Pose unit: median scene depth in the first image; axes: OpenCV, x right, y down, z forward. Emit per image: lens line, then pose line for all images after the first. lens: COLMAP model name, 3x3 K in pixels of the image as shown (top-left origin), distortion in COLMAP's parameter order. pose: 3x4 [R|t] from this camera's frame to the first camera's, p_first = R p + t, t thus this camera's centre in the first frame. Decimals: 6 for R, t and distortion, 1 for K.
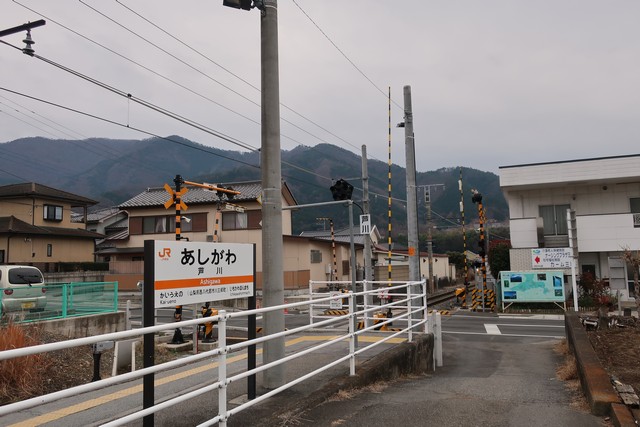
lens RADIAL K [[503.4, 0, 320.0], [0, 503.4, 213.5], [0, 0, 1]] dist [-0.002657, 0.002259]
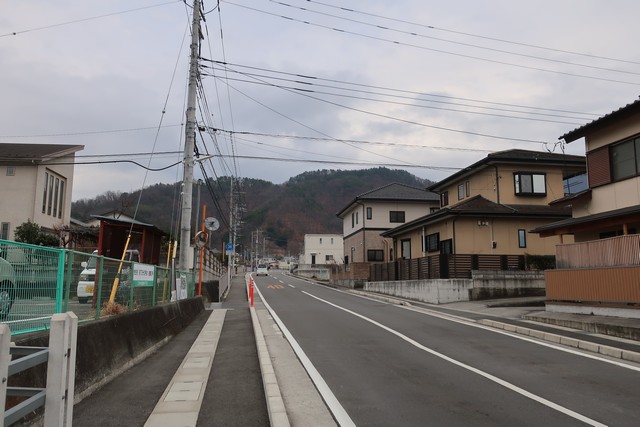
lens RADIAL K [[503.4, 0, 320.0], [0, 503.4, 213.5], [0, 0, 1]] dist [-0.002657, 0.002259]
pose [[0.413690, -0.108613, -0.903916, -0.063169], [0.080754, 0.993322, -0.082397, 0.103816], [0.906829, -0.038908, 0.419698, 0.678307]]
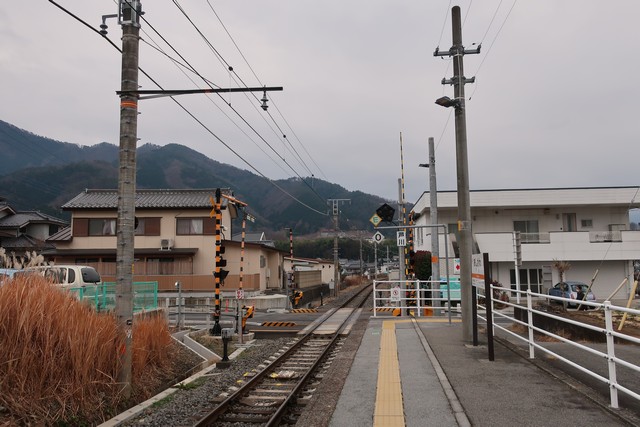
lens RADIAL K [[503.4, 0, 320.0], [0, 503.4, 213.5], [0, 0, 1]] dist [-0.002657, 0.002259]
pose [[0.954791, 0.045581, 0.293764, -0.251431], [-0.042173, 0.998949, -0.017927, -0.005765], [-0.294273, 0.004727, 0.955710, -0.103039]]
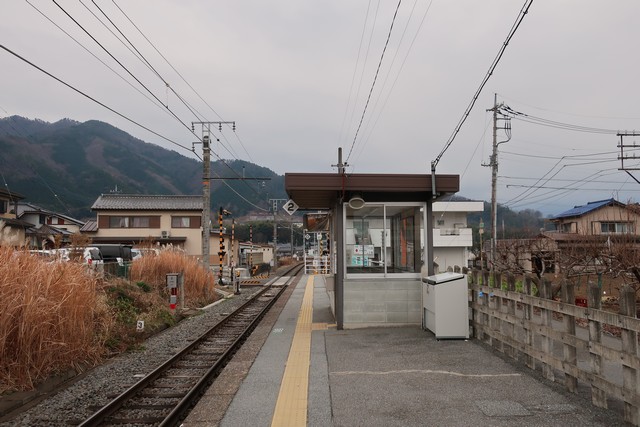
lens RADIAL K [[503.4, 0, 320.0], [0, 503.4, 213.5], [0, 0, 1]] dist [-0.002657, 0.002259]
pose [[0.902776, 0.049790, 0.427220, -0.512282], [-0.058846, 0.998235, 0.008011, -0.057498], [-0.426067, -0.032373, 0.904112, -0.682483]]
